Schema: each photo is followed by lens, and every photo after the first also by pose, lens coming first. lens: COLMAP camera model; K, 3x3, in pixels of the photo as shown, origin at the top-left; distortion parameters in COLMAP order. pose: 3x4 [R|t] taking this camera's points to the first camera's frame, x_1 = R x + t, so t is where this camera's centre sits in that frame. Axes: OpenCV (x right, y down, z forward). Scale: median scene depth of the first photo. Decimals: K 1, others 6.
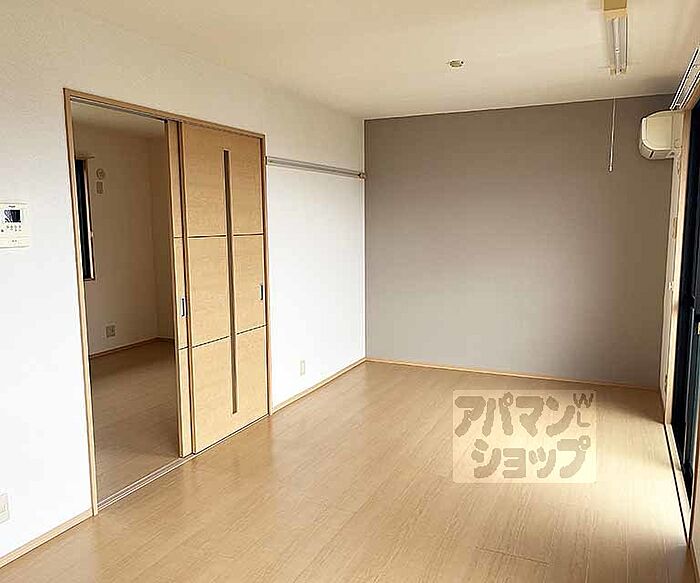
lens RADIAL K [[588.8, 0, 350.0], [0, 588.8, 291.5], [0, 0, 1]] dist [0.004646, 0.001718]
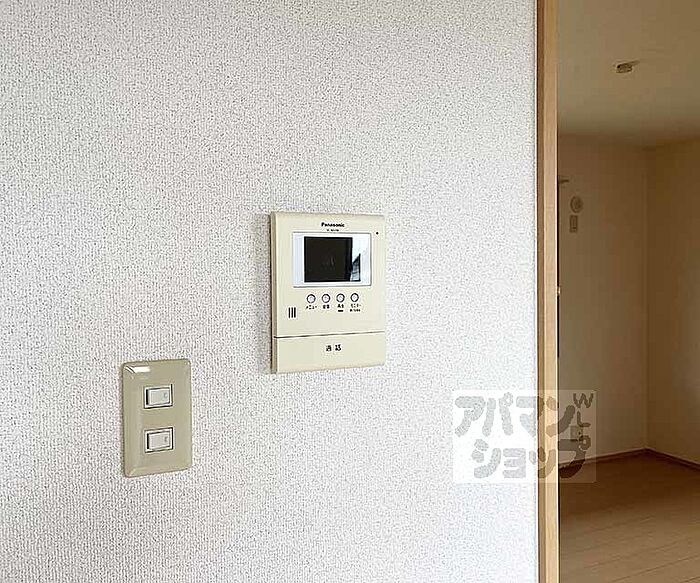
lens RADIAL K [[588.8, 0, 350.0], [0, 588.8, 291.5], [0, 0, 1]] dist [0.004646, 0.001718]
pose [[0.738950, 0.023566, -0.673348, -0.272490], [-0.079800, 0.995415, -0.052736, -0.070402], [0.669018, 0.092702, 0.737442, 0.576832]]
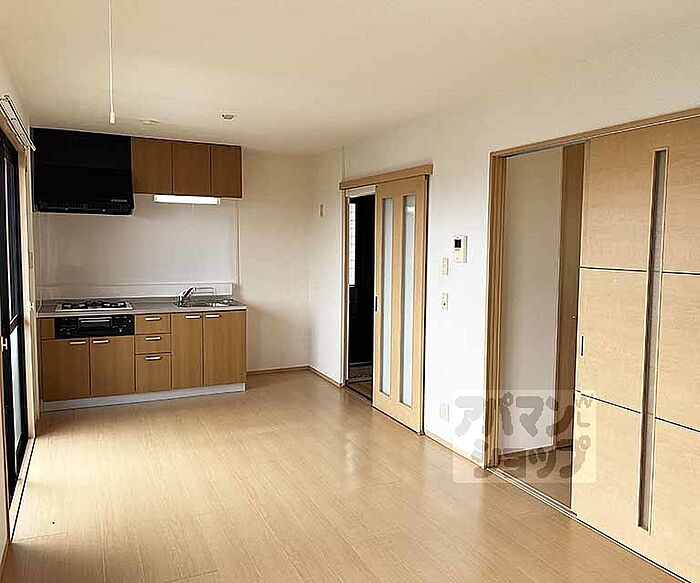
lens RADIAL K [[588.8, 0, 350.0], [0, 588.8, 291.5], [0, 0, 1]] dist [0.004646, 0.001718]
pose [[-0.657479, 0.057506, -0.751275, 0.618050], [-0.100057, 0.981589, 0.162700, -0.166748], [0.746799, 0.182143, -0.639621, 1.315643]]
